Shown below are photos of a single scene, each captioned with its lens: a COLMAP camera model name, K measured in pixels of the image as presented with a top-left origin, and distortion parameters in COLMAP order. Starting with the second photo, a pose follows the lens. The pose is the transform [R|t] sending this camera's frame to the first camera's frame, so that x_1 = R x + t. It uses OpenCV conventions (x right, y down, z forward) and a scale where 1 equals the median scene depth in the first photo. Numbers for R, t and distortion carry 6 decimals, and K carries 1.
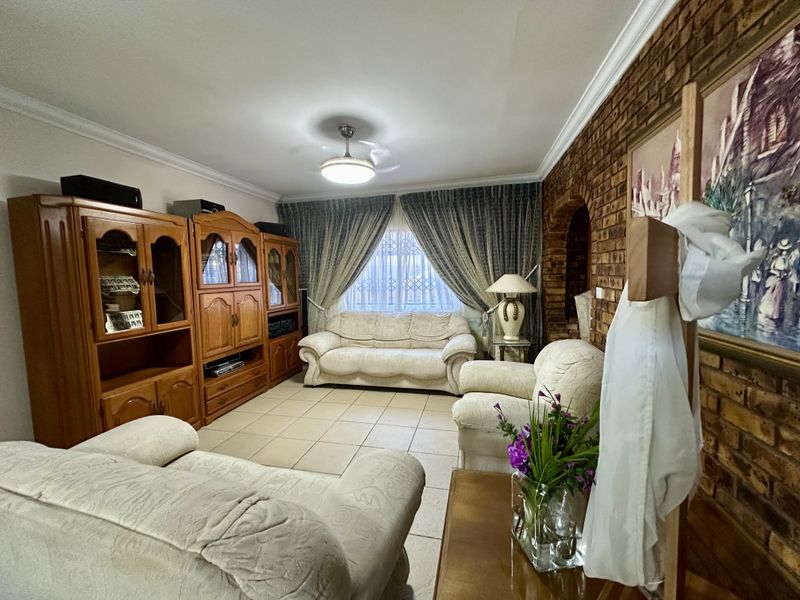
lens RADIAL K [[318.6, 0, 400.3], [0, 318.6, 298.5], [0, 0, 1]] dist [-0.002612, 0.000297]
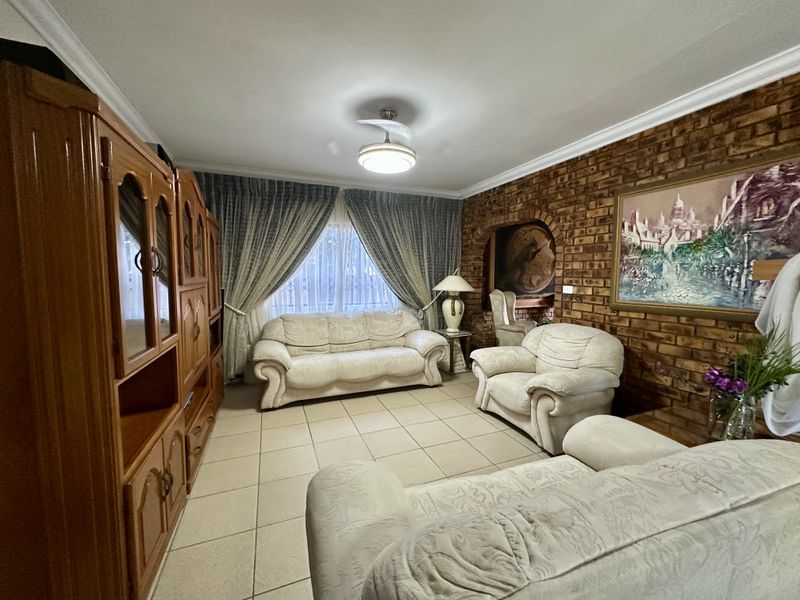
lens RADIAL K [[318.6, 0, 400.3], [0, 318.6, 298.5], [0, 0, 1]] dist [-0.002612, 0.000297]
pose [[0.813525, -0.014042, 0.581360, -0.509677], [0.019124, 0.999814, -0.002611, 0.007300], [-0.581215, 0.013242, 0.813642, 0.172352]]
